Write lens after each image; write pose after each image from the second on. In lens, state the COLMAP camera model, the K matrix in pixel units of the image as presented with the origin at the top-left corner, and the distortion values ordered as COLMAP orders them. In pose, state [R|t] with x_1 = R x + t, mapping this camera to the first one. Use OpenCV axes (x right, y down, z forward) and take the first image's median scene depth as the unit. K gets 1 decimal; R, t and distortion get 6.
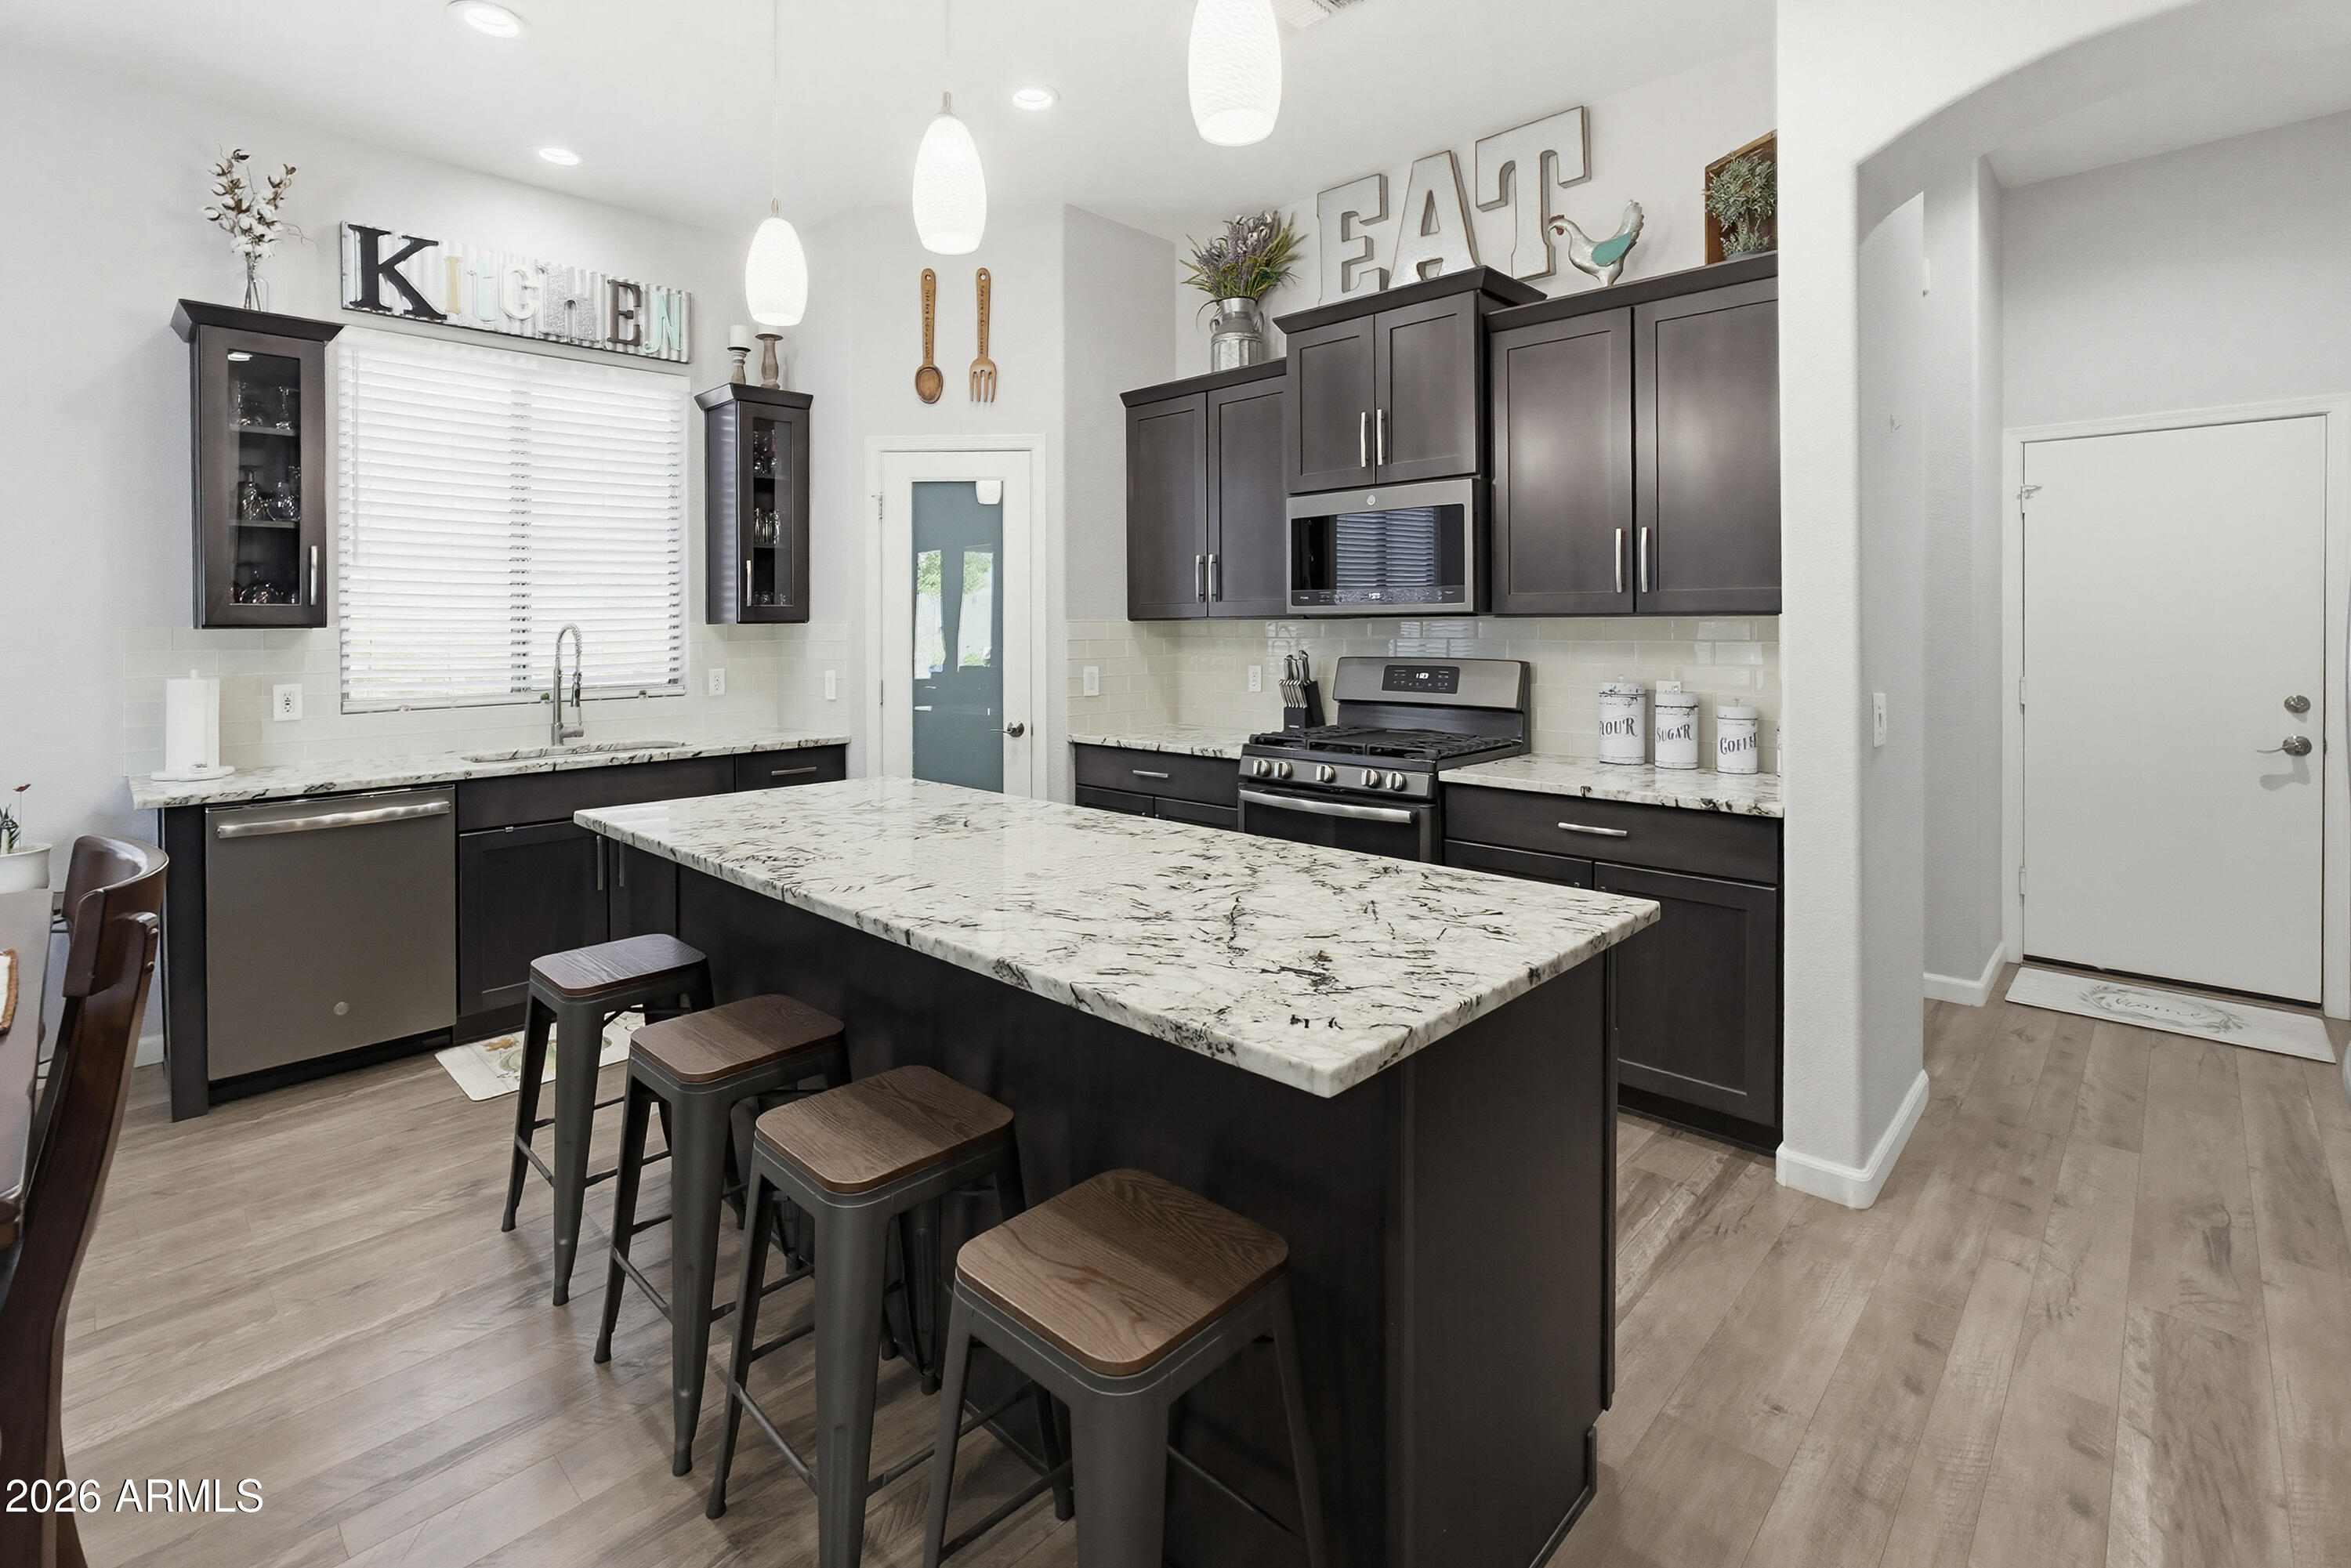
lens RADIAL K [[1062.3, 0, 1177.1], [0, 1062.3, 624.7], [0, 0, 1]] dist [-0.028331, 0.011495]
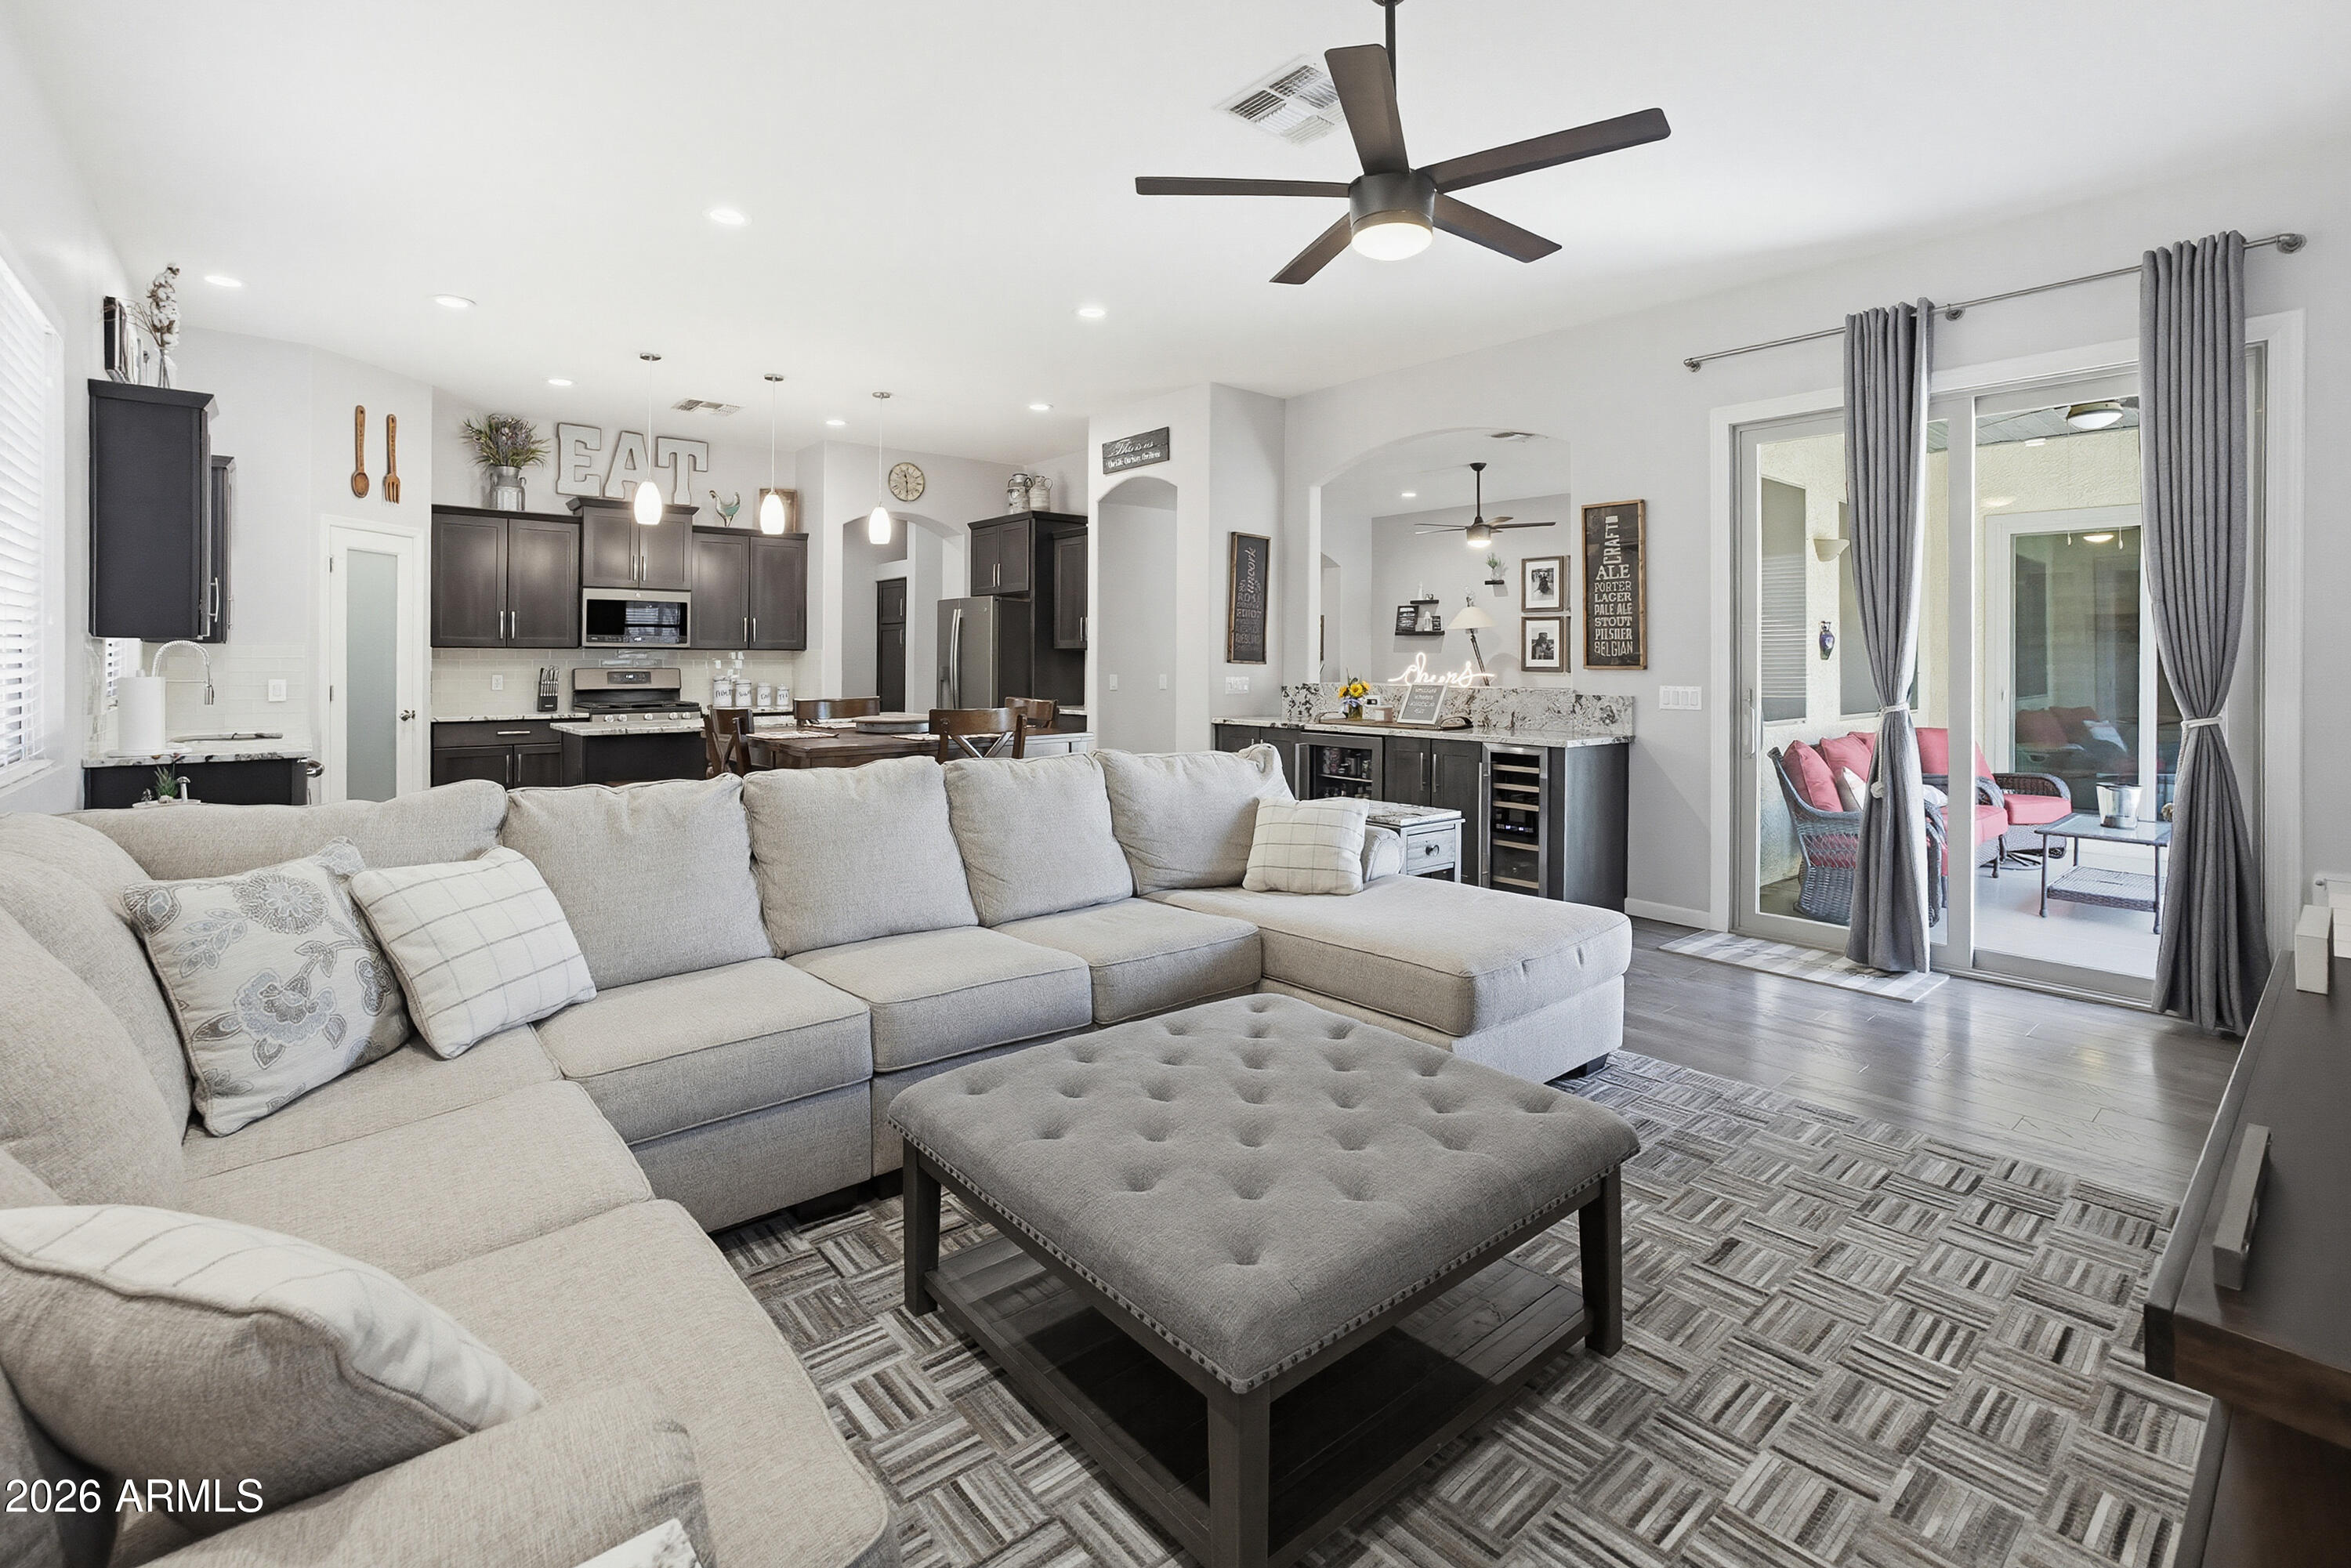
lens RADIAL K [[1062.3, 0, 1202.5], [0, 1062.3, 652.2], [0, 0, 1]] dist [-0.028331, 0.011495]
pose [[0.076719, 0.017990, 0.996890, -1.790523], [0.000219, 0.999837, -0.018061, 0.037455], [-0.997053, 0.001604, 0.076702, -0.314675]]
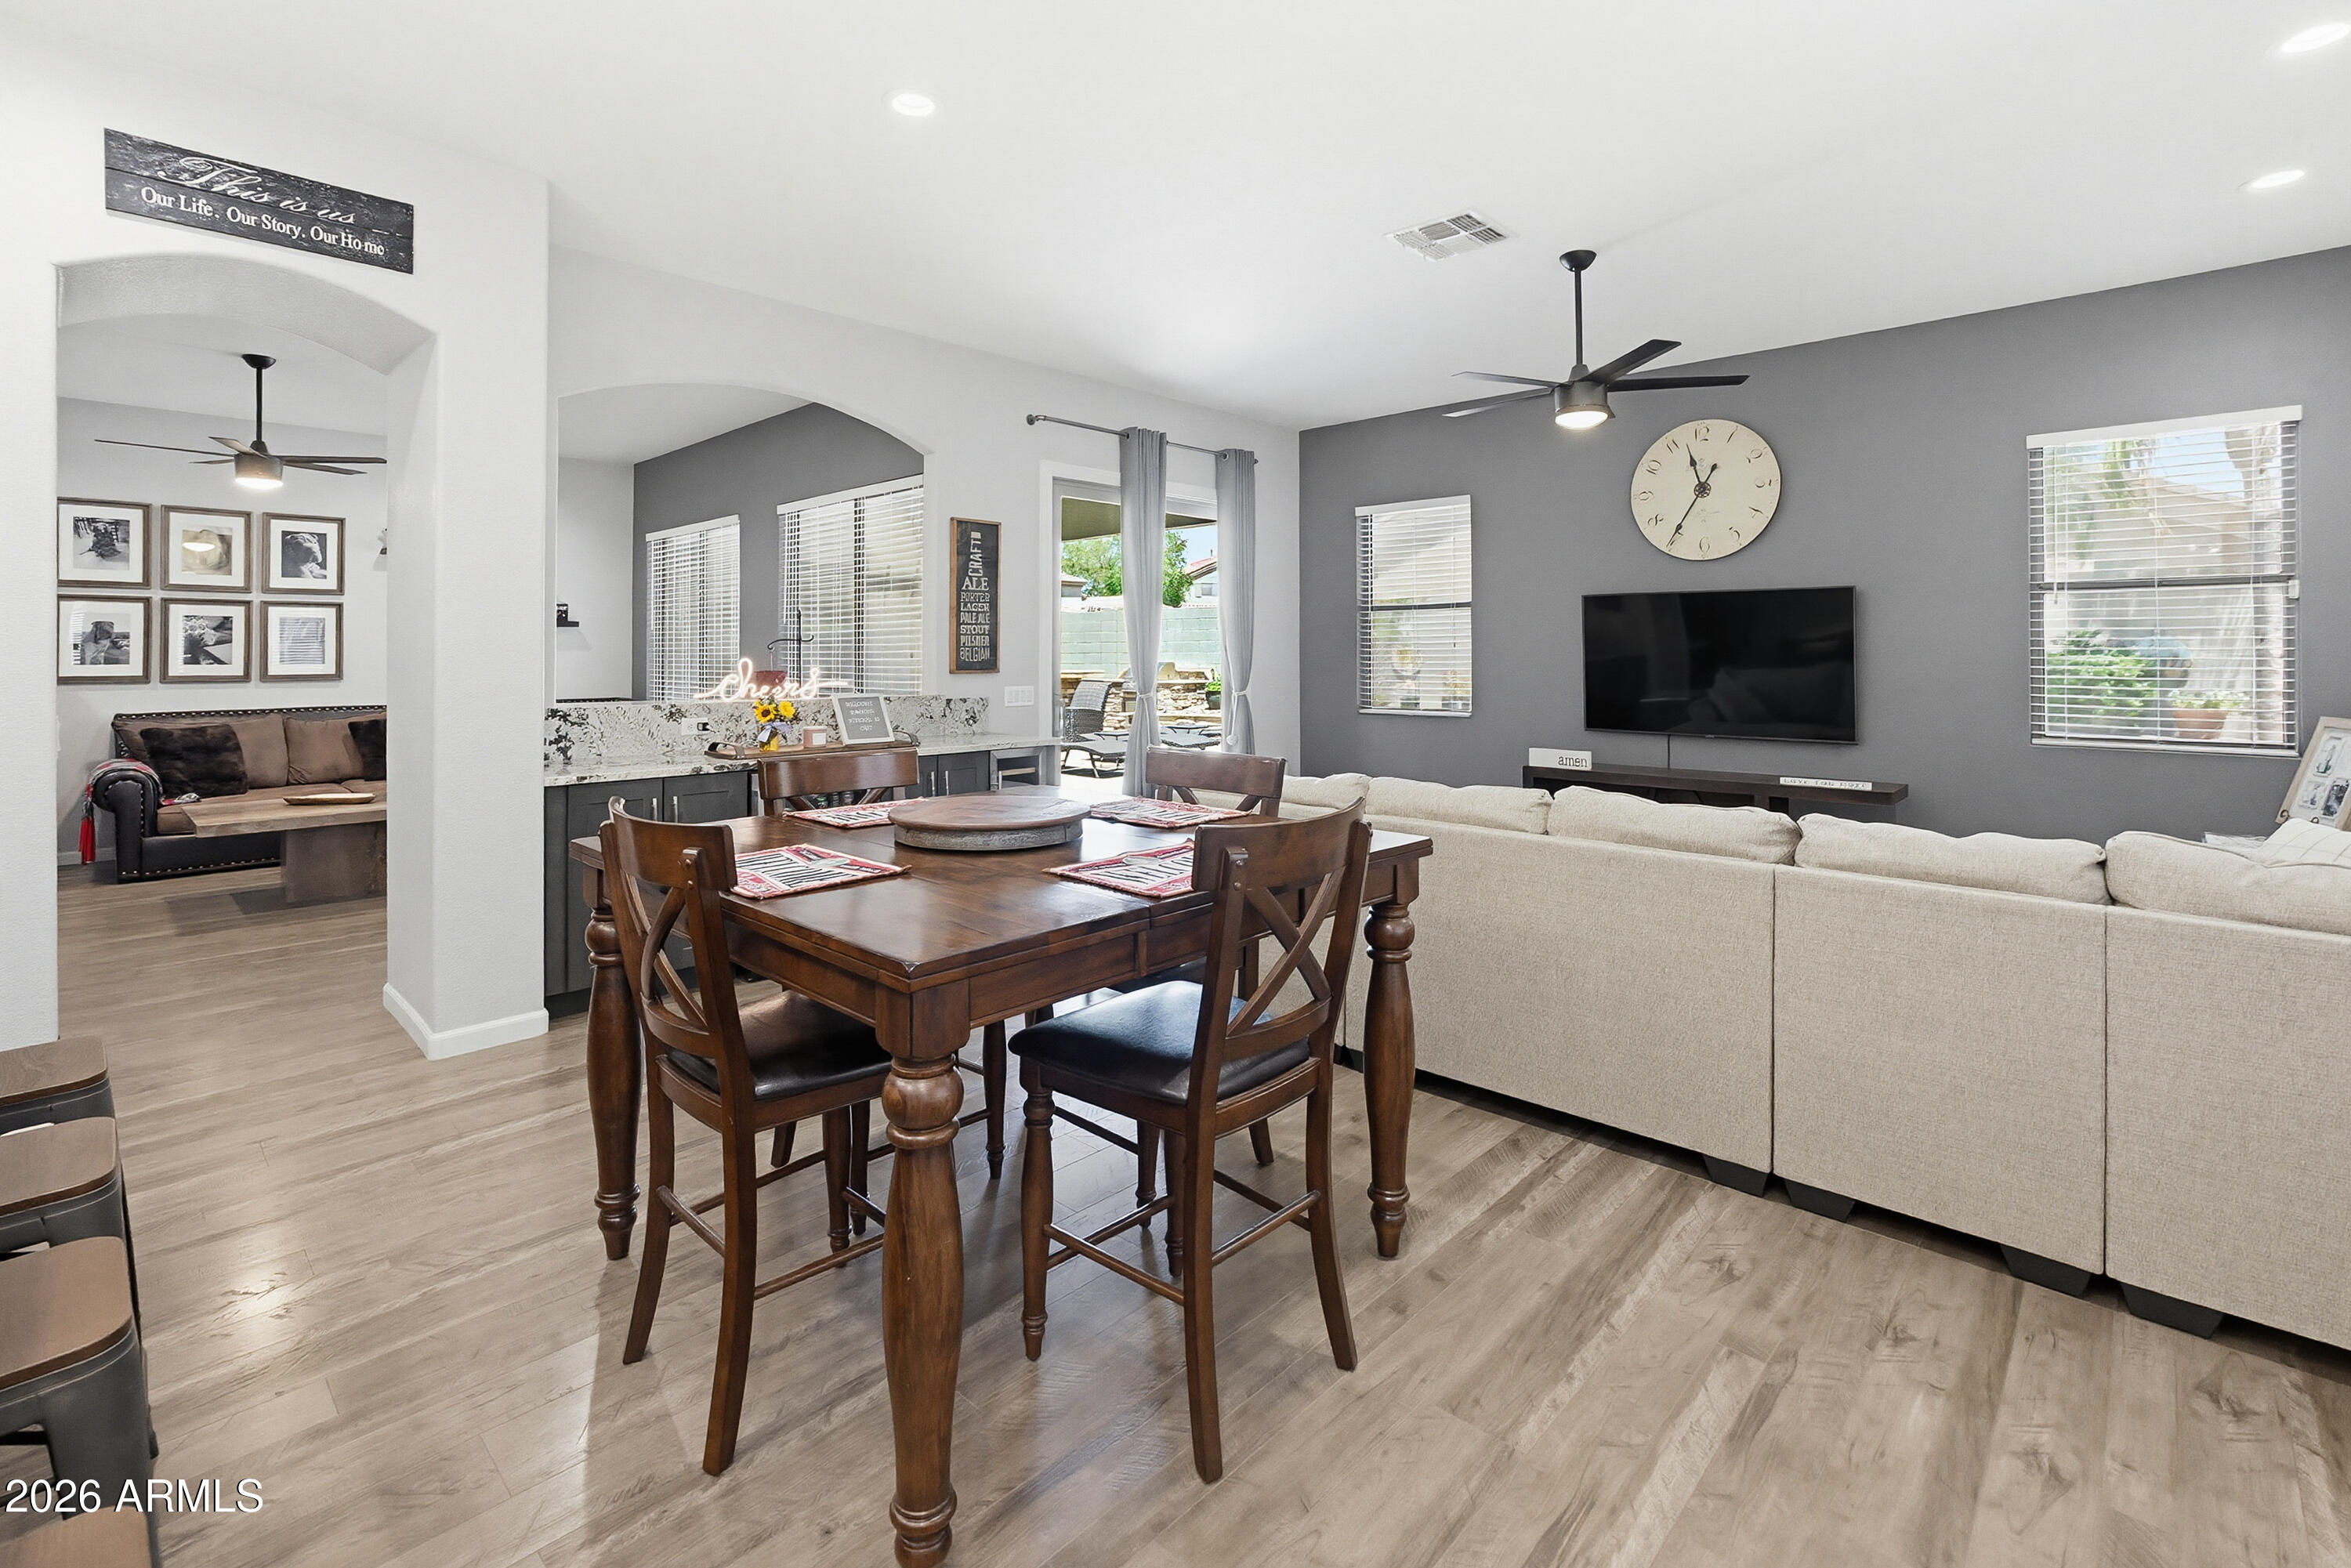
lens RADIAL K [[1062.3, 0, 1145.8], [0, 1062.3, 638.3], [0, 0, 1]] dist [-0.028331, 0.011495]
pose [[-0.999910, 0.013360, -0.001364, -0.564873], [0.013373, 0.999860, -0.010058, 0.002012], [0.001229, -0.010075, -0.999948, 0.805413]]
